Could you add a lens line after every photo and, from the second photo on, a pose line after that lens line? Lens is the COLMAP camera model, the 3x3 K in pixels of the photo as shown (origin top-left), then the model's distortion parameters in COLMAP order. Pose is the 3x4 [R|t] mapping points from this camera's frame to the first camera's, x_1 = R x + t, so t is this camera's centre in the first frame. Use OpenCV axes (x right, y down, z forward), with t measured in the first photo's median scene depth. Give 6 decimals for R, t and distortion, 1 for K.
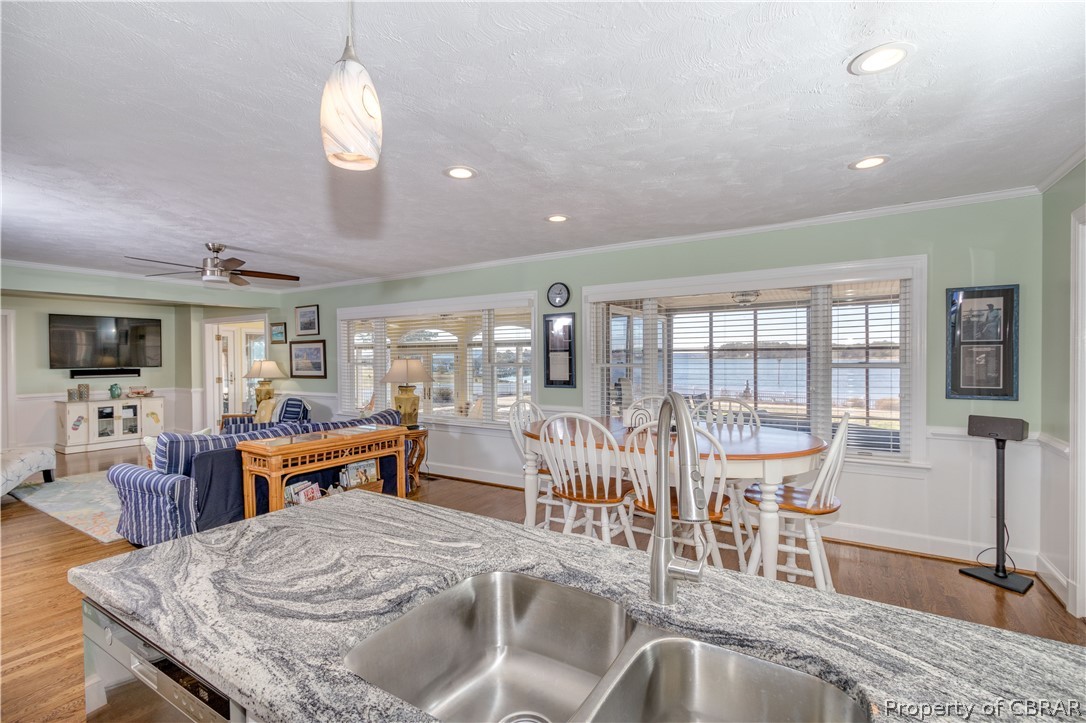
lens RADIAL K [[498.8, 0, 539.9], [0, 498.8, 360.6], [0, 0, 1]] dist [0.000888, -0.001746]
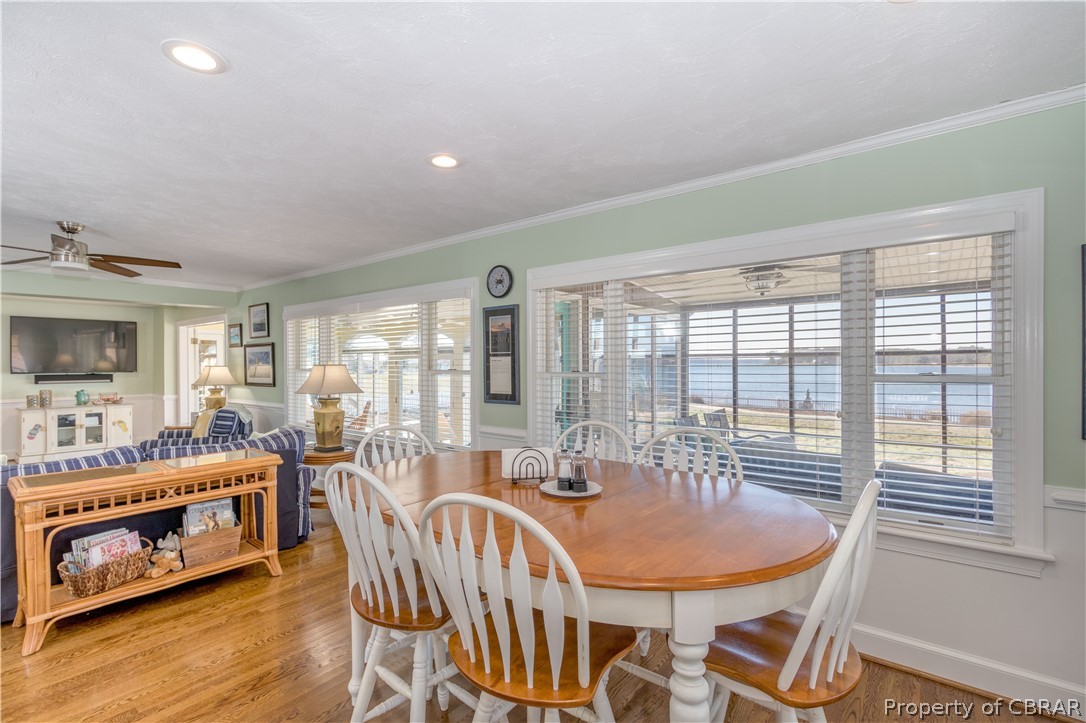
lens RADIAL K [[498.8, 0, 539.7], [0, 498.8, 361.6], [0, 0, 1]] dist [0.000888, -0.001746]
pose [[0.994044, 0.003384, -0.108929, 0.127638], [-0.004479, 0.999942, -0.009810, -0.001909], [0.108890, 0.010240, 0.994001, 0.179329]]
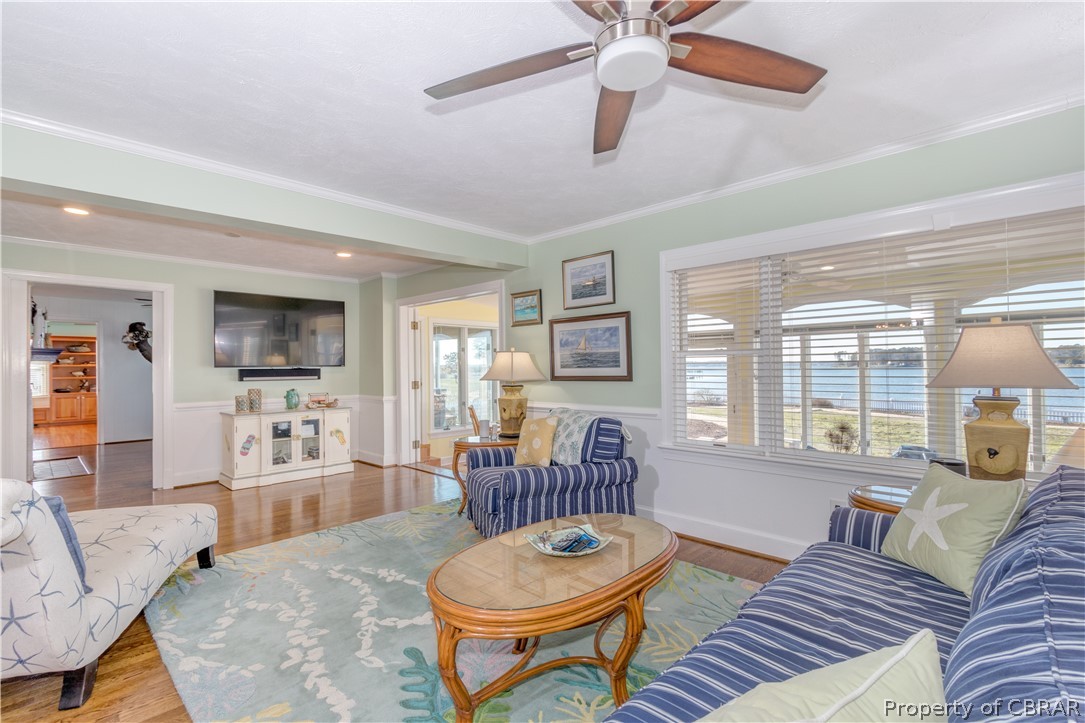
lens RADIAL K [[498.3, 0, 534.6], [0, 498.3, 364.2], [0, 0, 1]] dist [0.000888, -0.001746]
pose [[0.976937, -0.004107, -0.213488, -0.411595], [0.001516, 0.999923, -0.012300, 0.023317], [0.213522, 0.011692, 0.976868, 0.430854]]
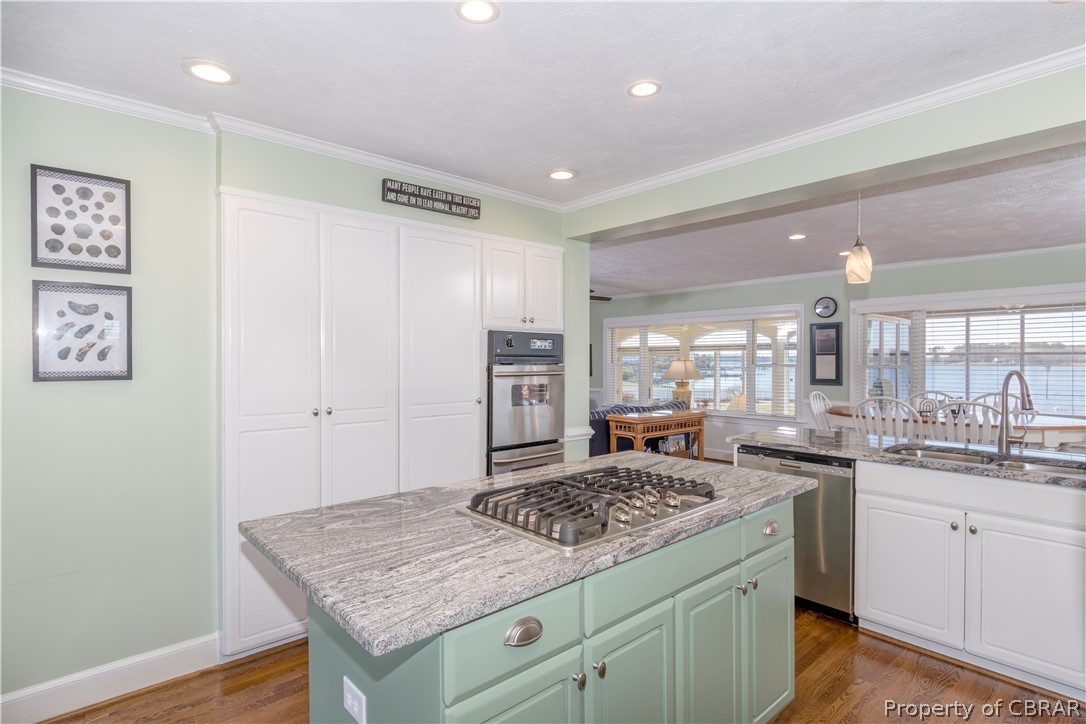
lens RADIAL K [[551.9, 0, 541.1], [0, 551.9, 355.8], [0, 0, 1]] dist [0.013746, -0.001165]
pose [[0.958330, 0.006439, -0.285589, -0.165245], [-0.010323, 0.999874, -0.012097, 0.004843], [0.285475, 0.014541, 0.958276, -0.324100]]
